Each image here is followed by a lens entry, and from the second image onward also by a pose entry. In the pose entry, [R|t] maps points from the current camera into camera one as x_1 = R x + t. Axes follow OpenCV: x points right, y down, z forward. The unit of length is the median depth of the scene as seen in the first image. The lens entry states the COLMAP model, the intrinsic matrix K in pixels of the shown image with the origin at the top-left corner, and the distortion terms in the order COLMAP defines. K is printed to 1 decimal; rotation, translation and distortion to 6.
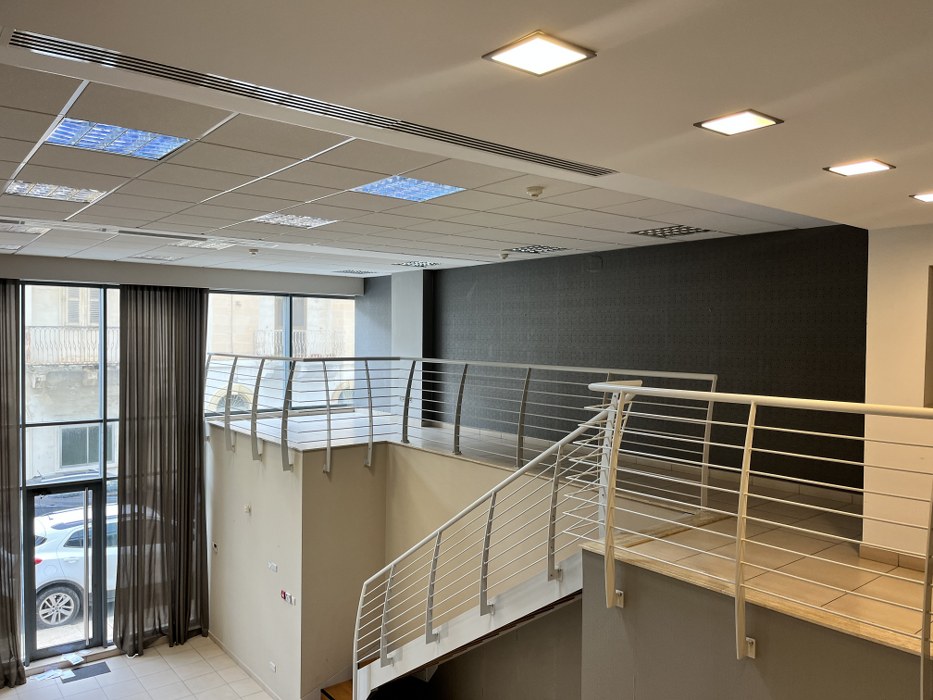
lens RADIAL K [[703.4, 0, 473.1], [0, 703.4, 349.1], [0, 0, 1]] dist [0.058843, -0.088047]
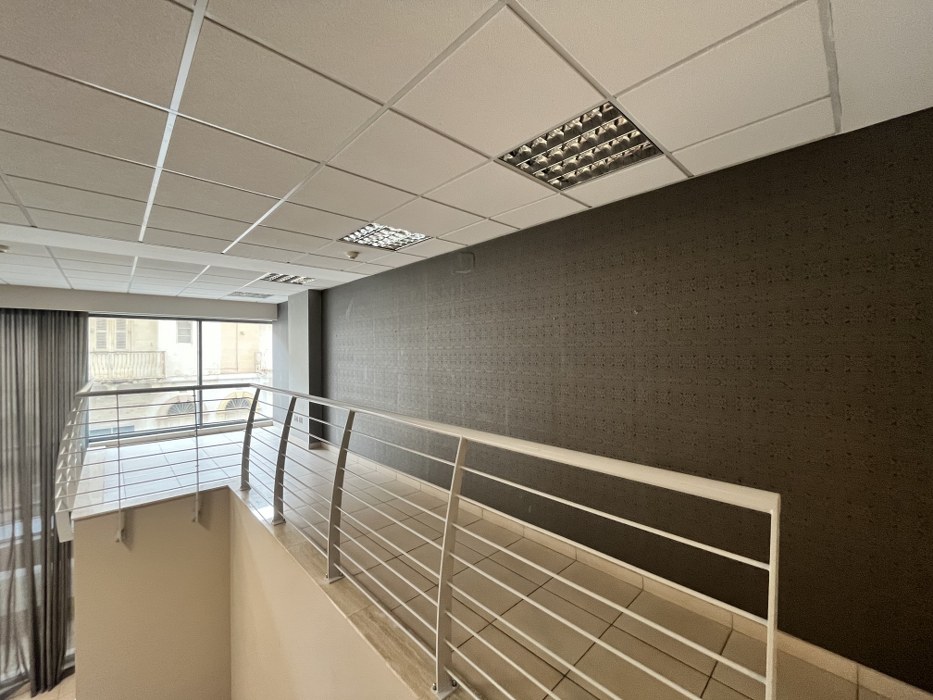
lens RADIAL K [[377.4, 0, 464.6], [0, 377.4, 349.8], [0, 0, 1]] dist [-0.002632, -0.000442]
pose [[0.997554, -0.016623, 0.067891, 0.110075], [0.018266, 0.999554, -0.023646, -0.011866], [-0.067468, 0.024829, 0.997412, 0.459228]]
